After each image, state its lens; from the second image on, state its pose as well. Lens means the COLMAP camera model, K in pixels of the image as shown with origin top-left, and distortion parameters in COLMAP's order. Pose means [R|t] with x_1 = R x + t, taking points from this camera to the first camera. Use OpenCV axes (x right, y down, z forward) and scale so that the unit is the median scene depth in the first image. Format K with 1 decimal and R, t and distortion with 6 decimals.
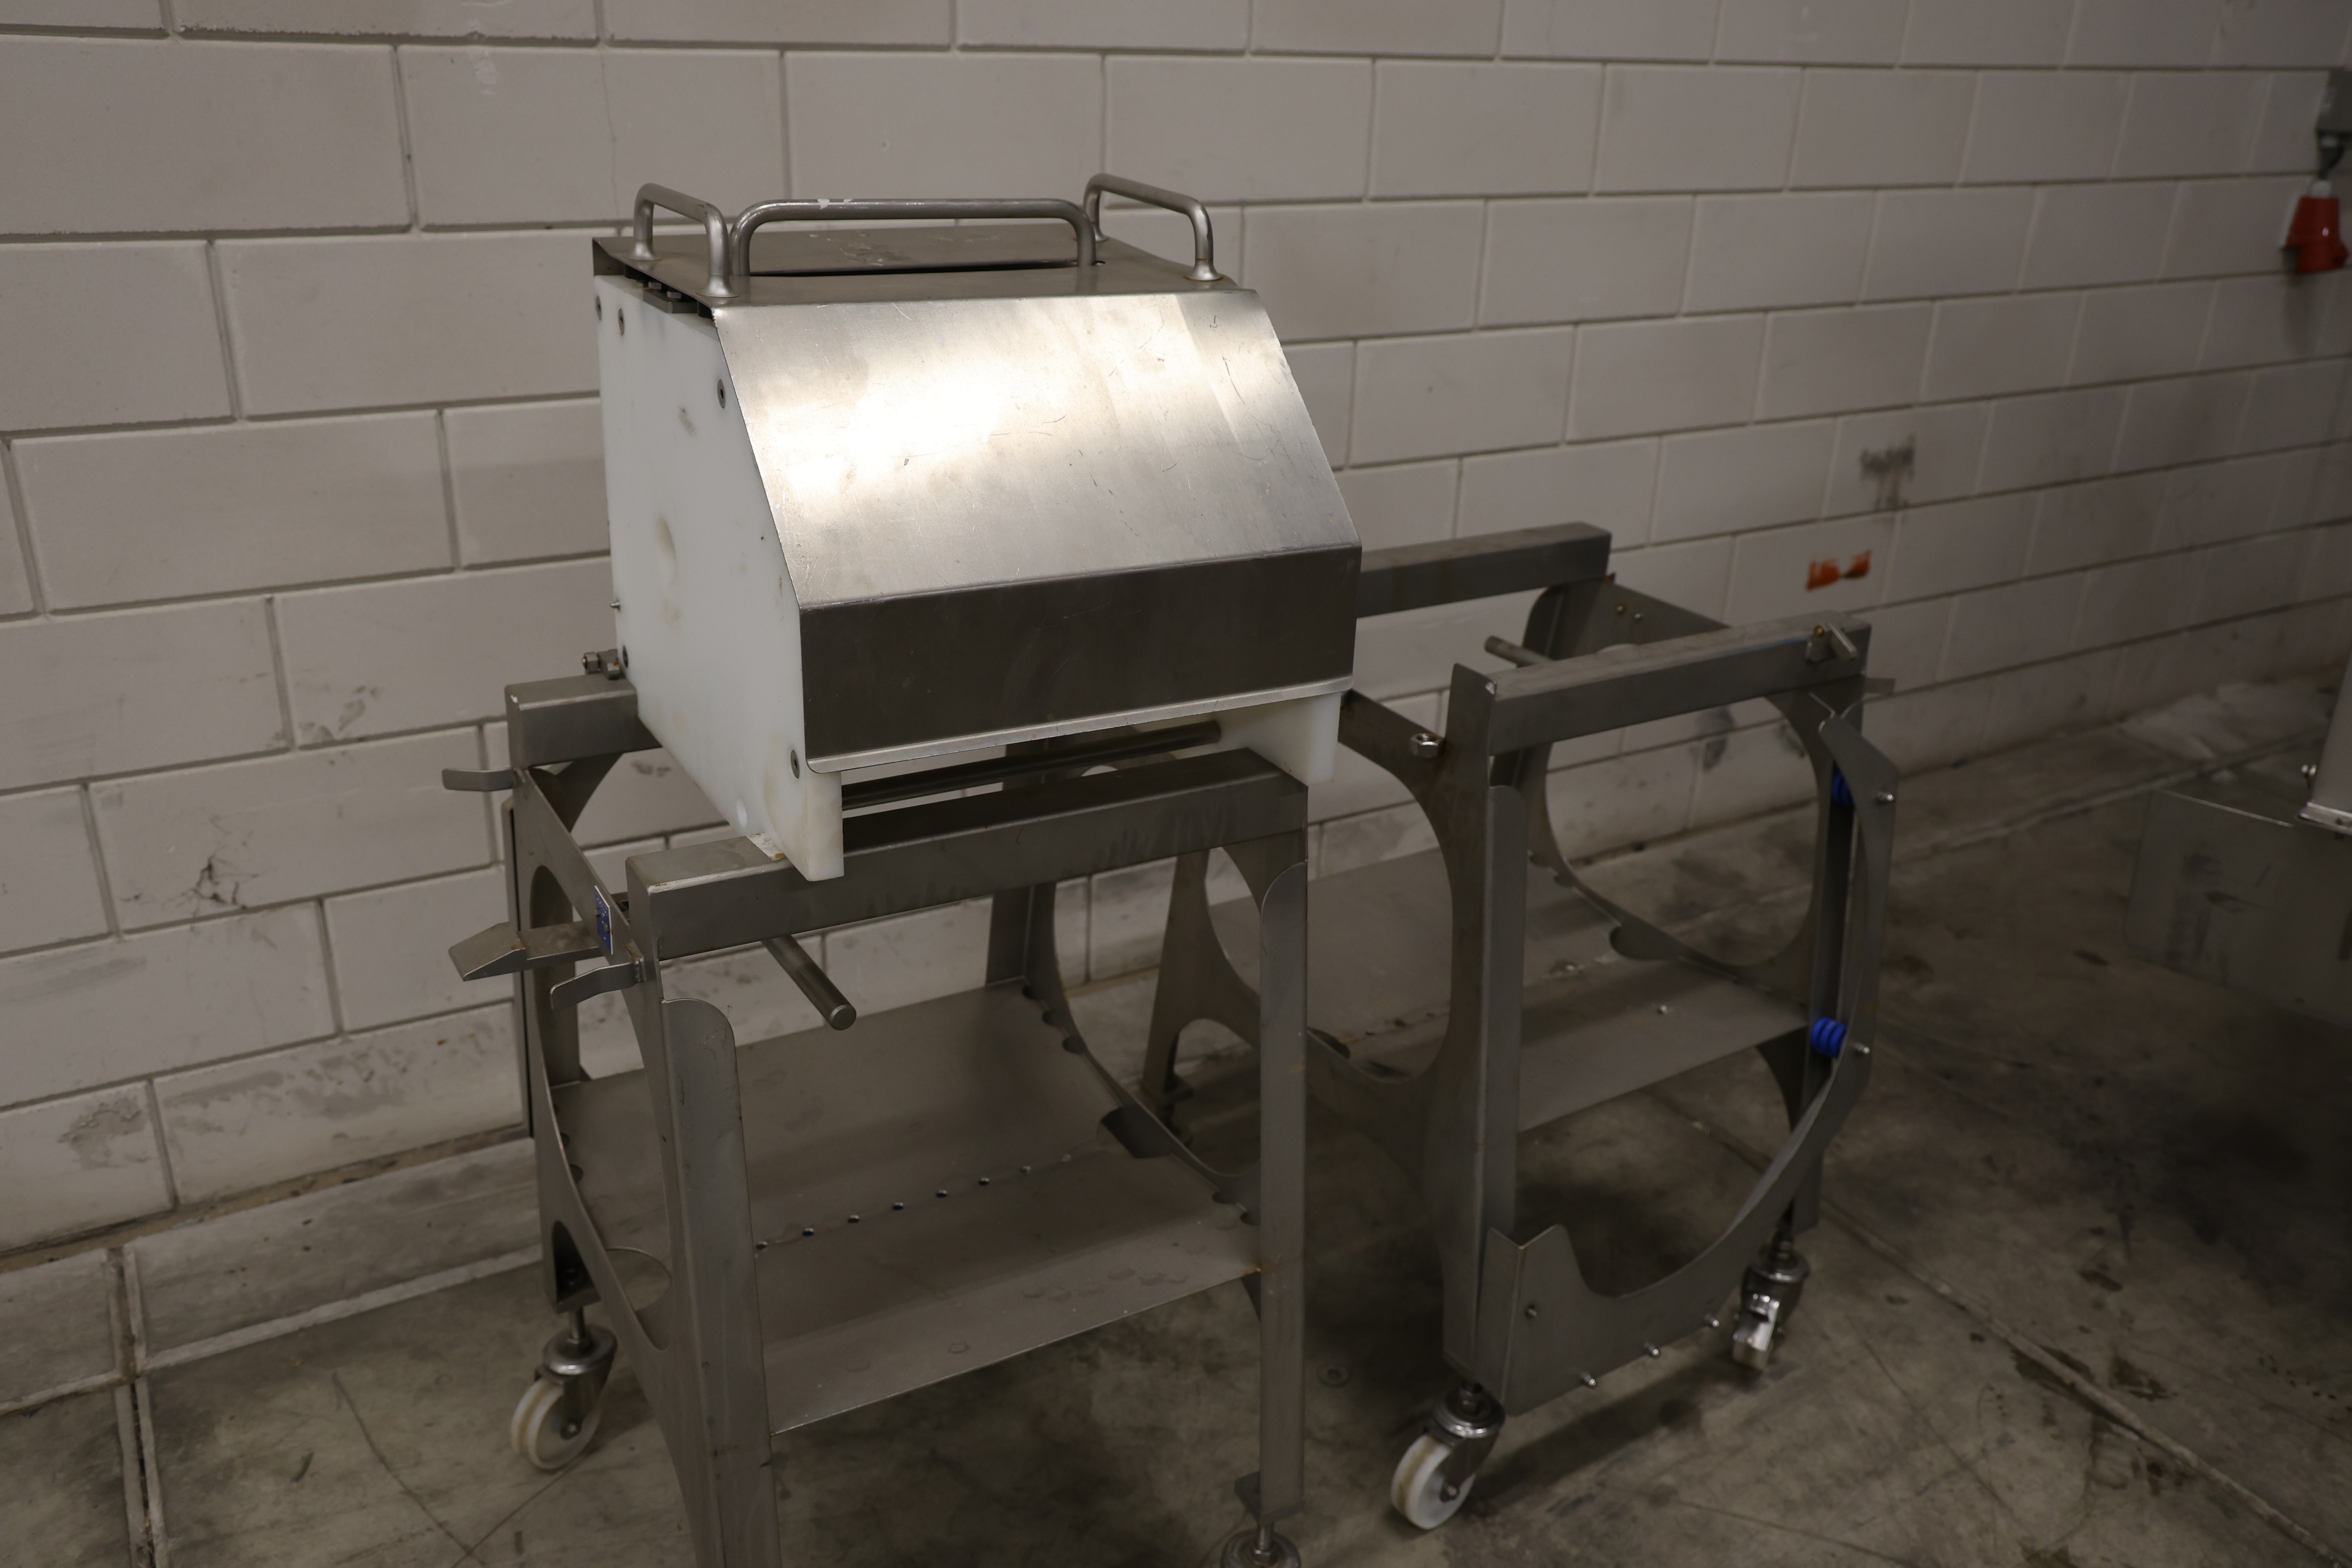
lens RADIAL K [[1856.4, 0, 1176.0], [0, 1856.4, 784.0], [0, 0, 1]] dist [-0.032560, 0.002690]
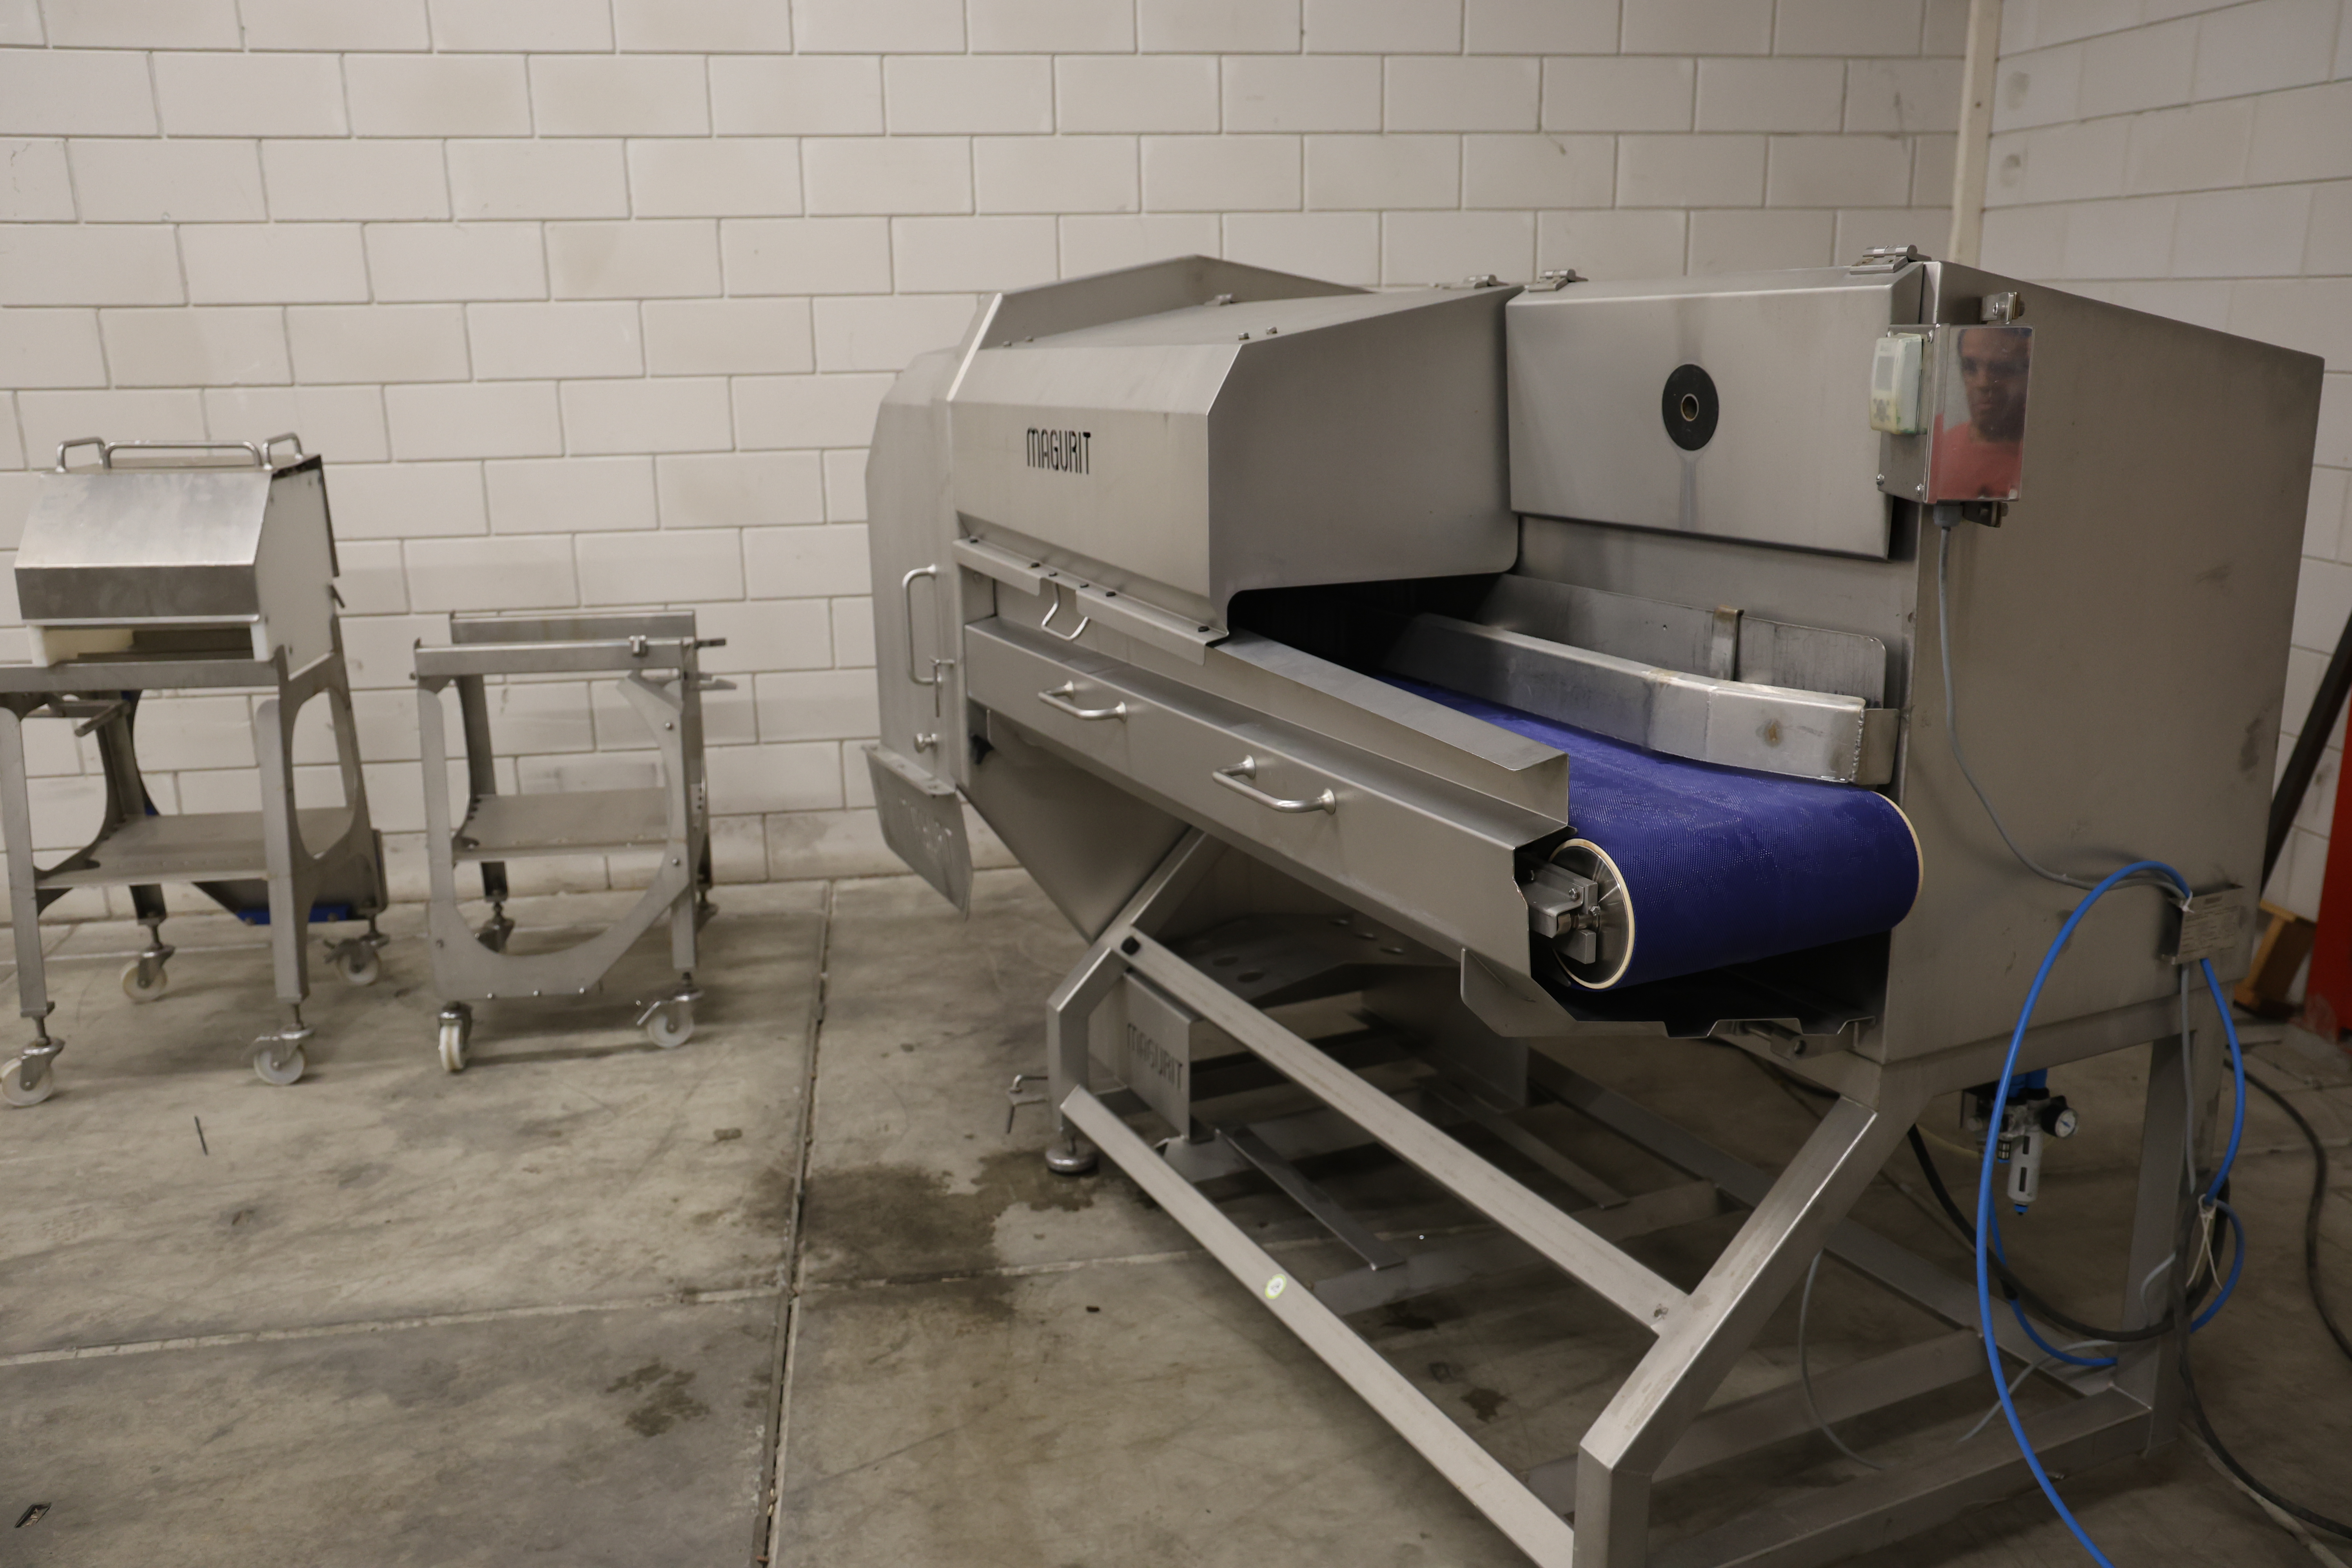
lens RADIAL K [[1856.4, 0, 1176.0], [0, 1856.4, 784.0], [0, 0, 1]] dist [-0.032560, 0.002690]
pose [[0.931939, 0.053902, -0.358586, 1.510285], [-0.103643, 0.987232, -0.120963, 0.233162], [0.347488, 0.149895, 0.925626, -0.620584]]
